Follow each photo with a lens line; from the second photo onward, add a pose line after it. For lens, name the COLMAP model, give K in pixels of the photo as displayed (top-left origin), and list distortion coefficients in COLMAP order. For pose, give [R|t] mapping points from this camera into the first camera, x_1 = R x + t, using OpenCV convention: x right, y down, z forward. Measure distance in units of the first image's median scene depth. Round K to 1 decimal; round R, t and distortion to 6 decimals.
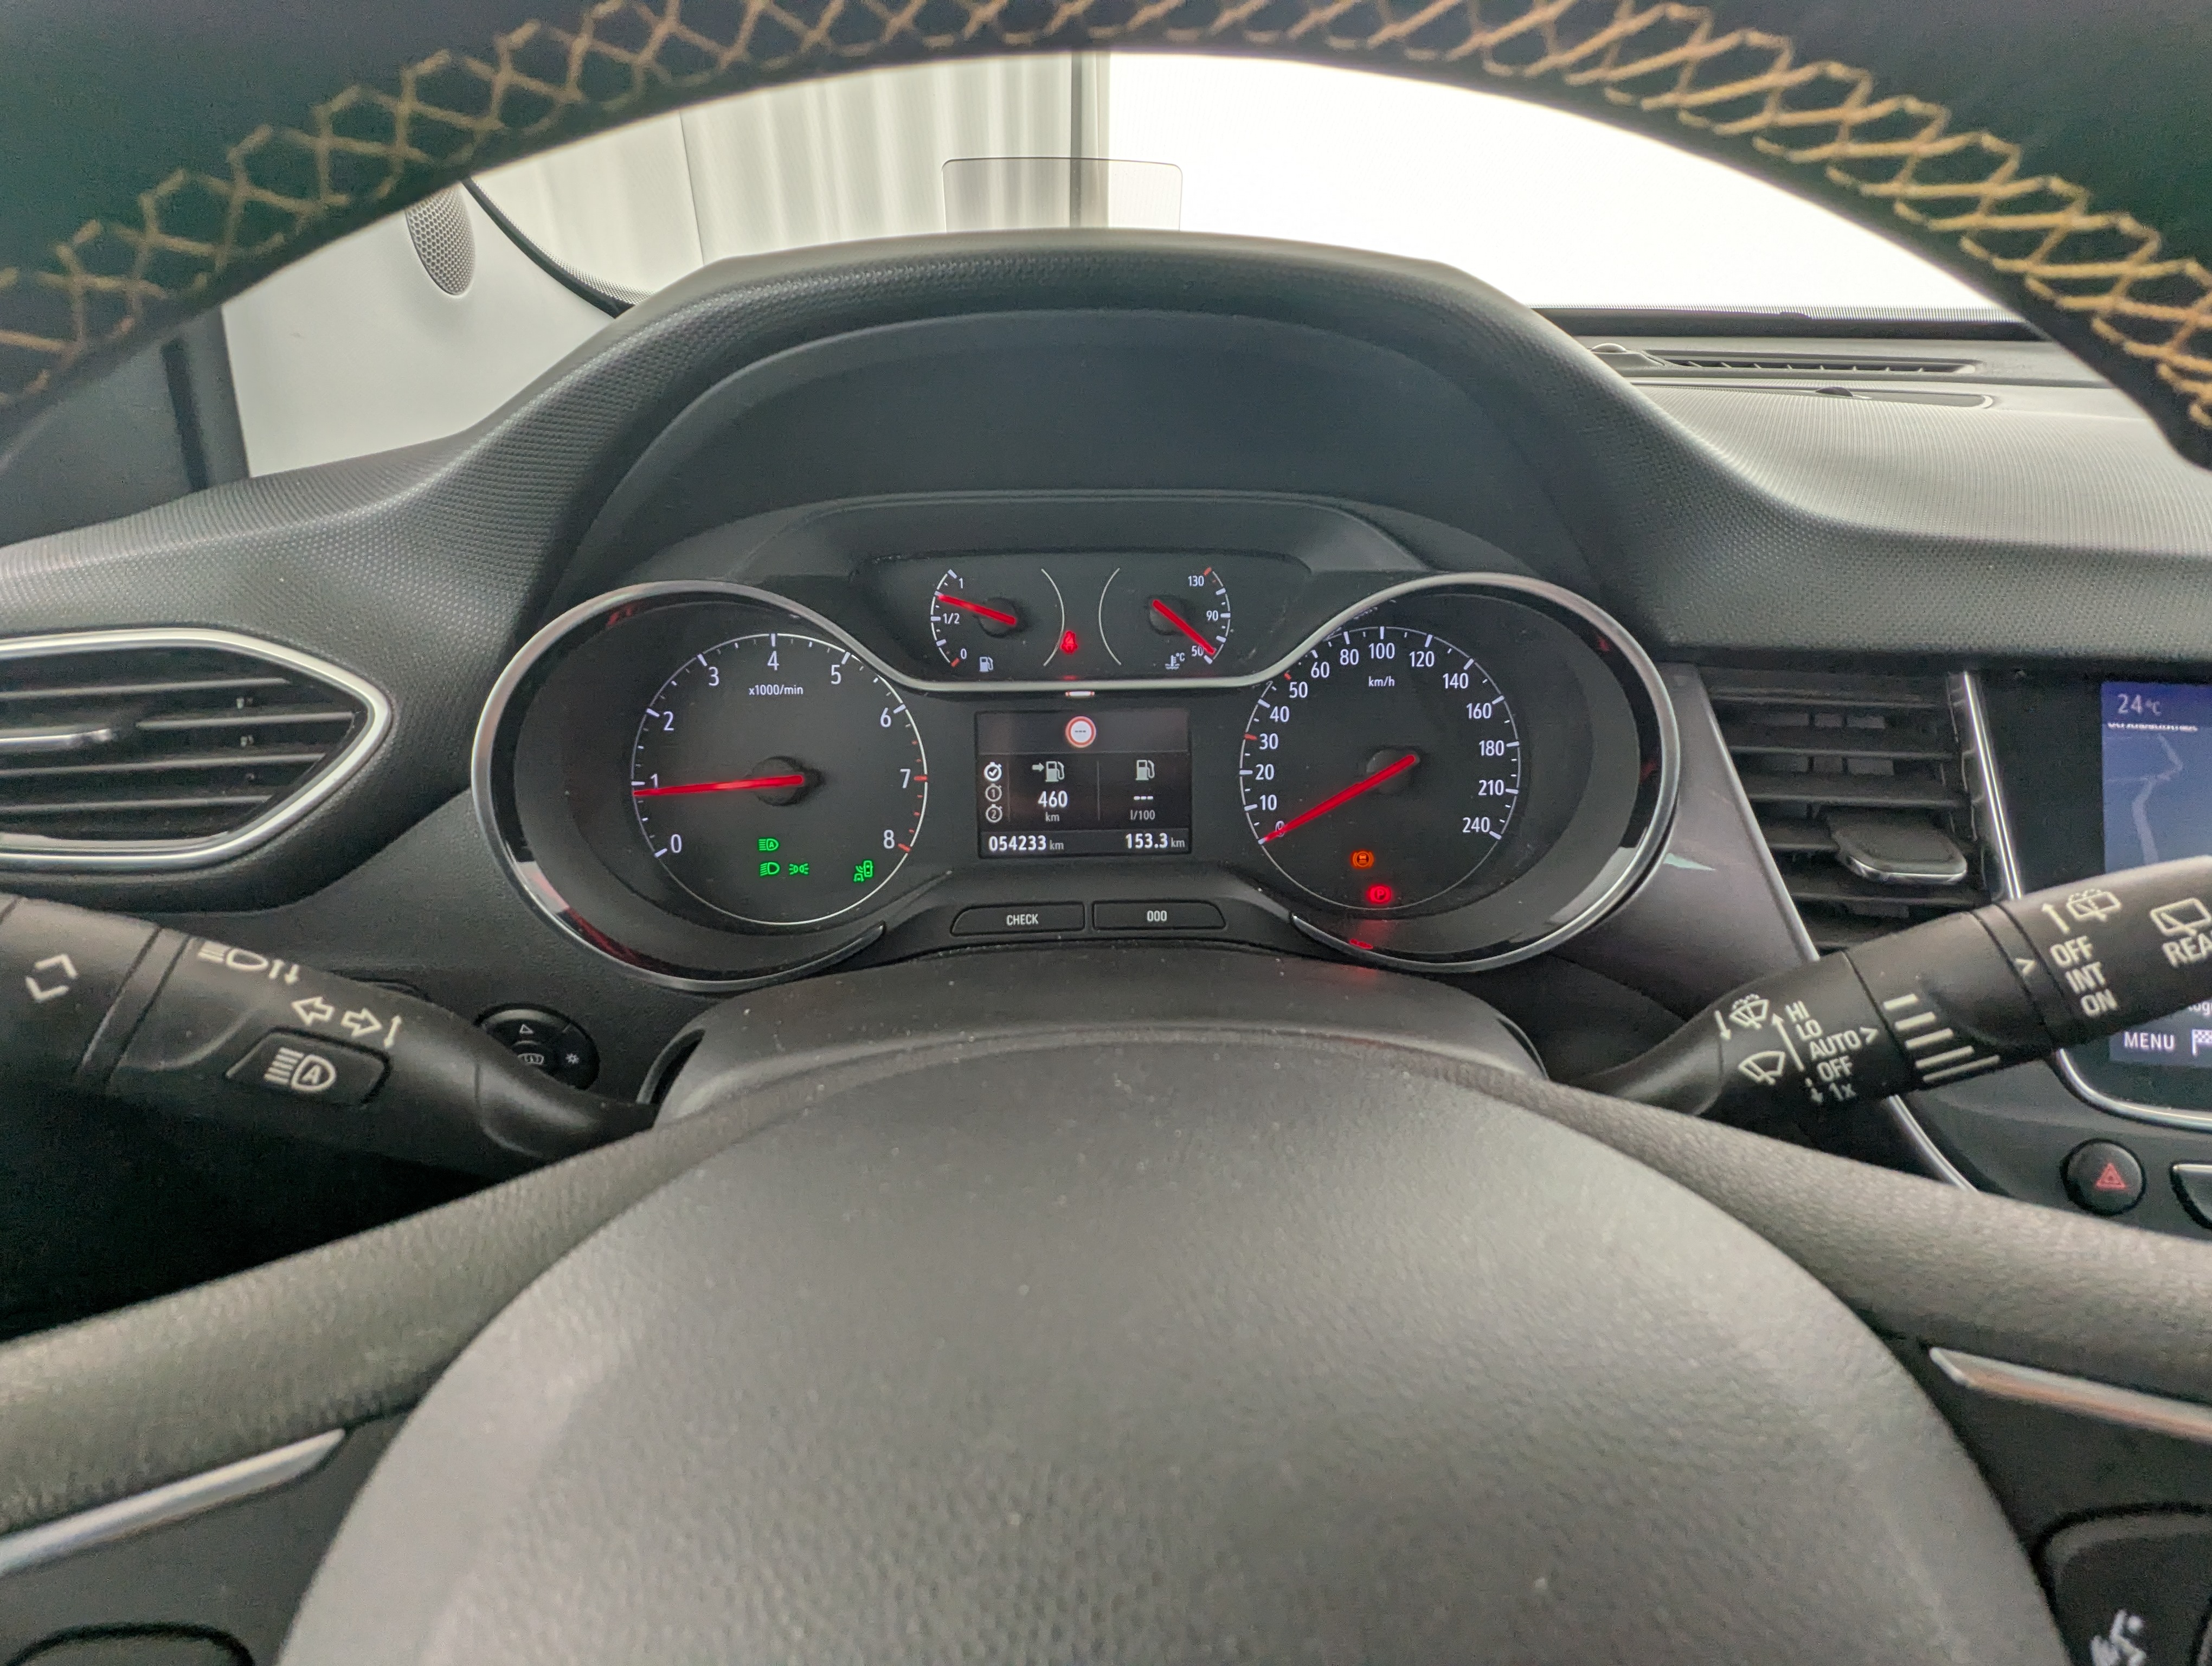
lens RADIAL K [[1123.5, 0, 1106.0], [0, 1123.5, 833.0], [0, 0, 1]] dist [0.001815, -0.001629]
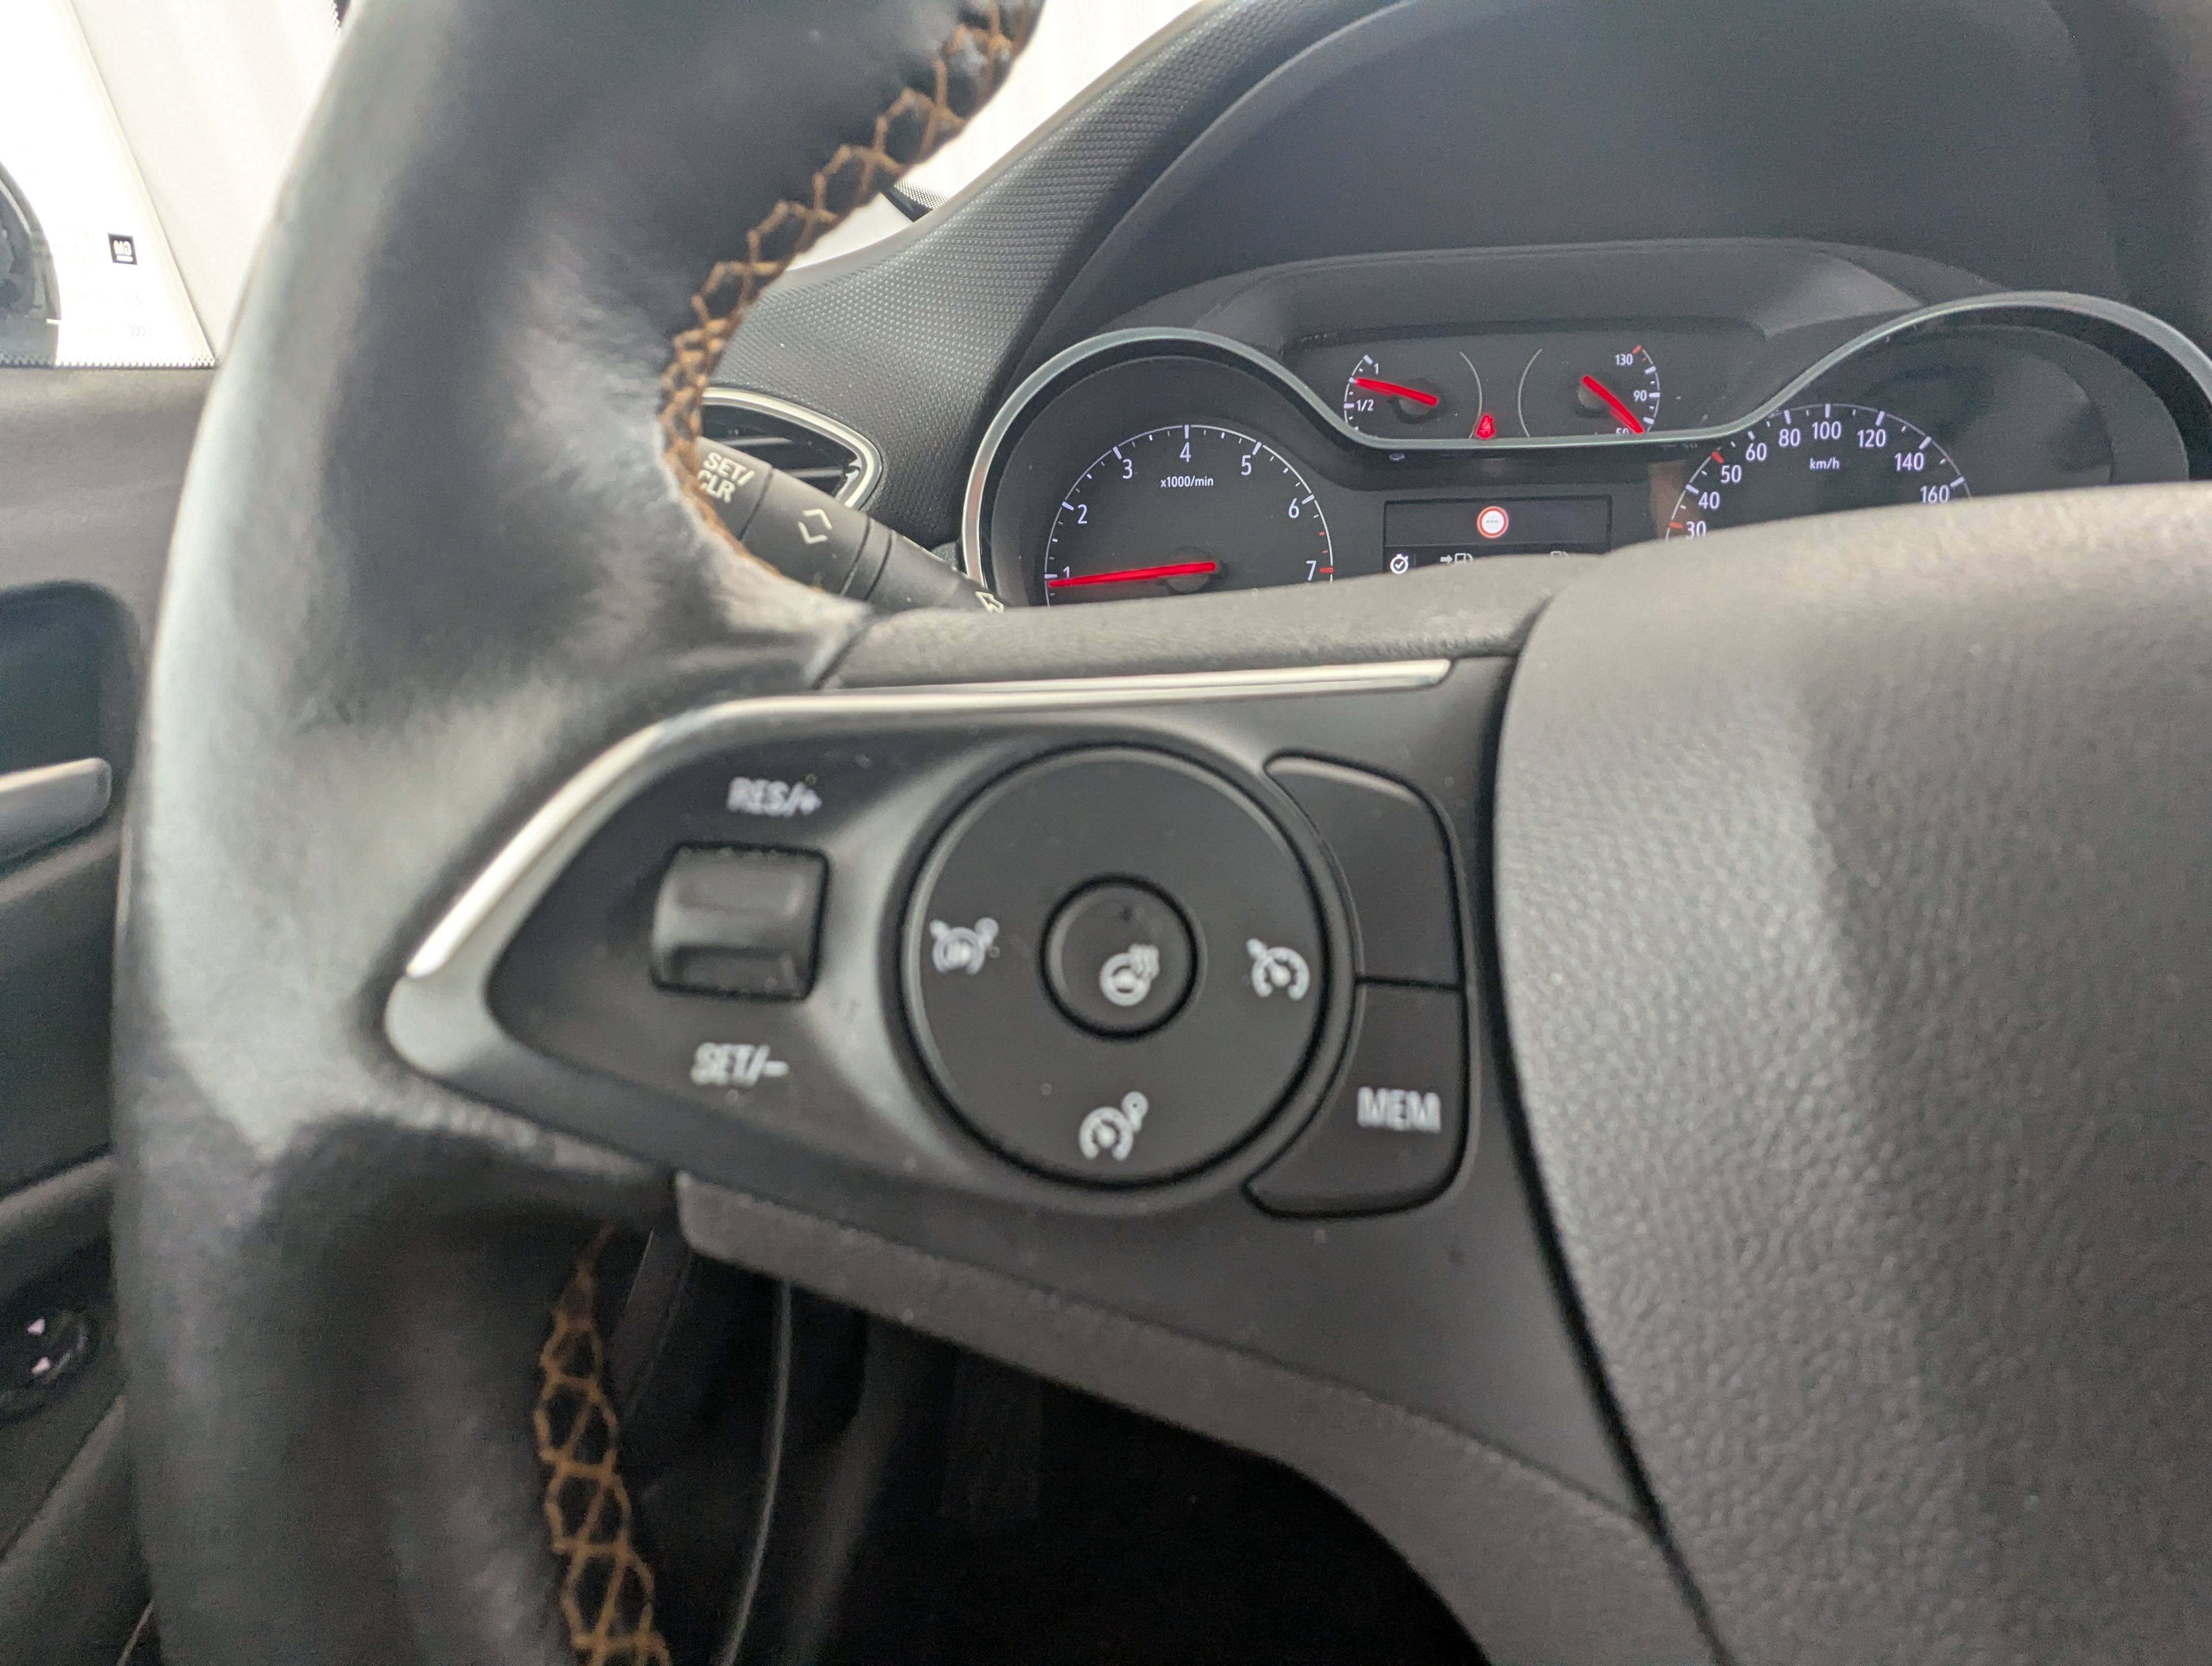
lens RADIAL K [[1123.5, 0, 1106.0], [0, 1123.5, 833.0], [0, 0, 1]] dist [0.001815, -0.001629]
pose [[0.990173, 0.020529, -0.138333, -0.217518], [-0.018724, 0.999722, 0.014337, 0.175029], [0.138589, -0.011606, 0.990282, -0.018015]]
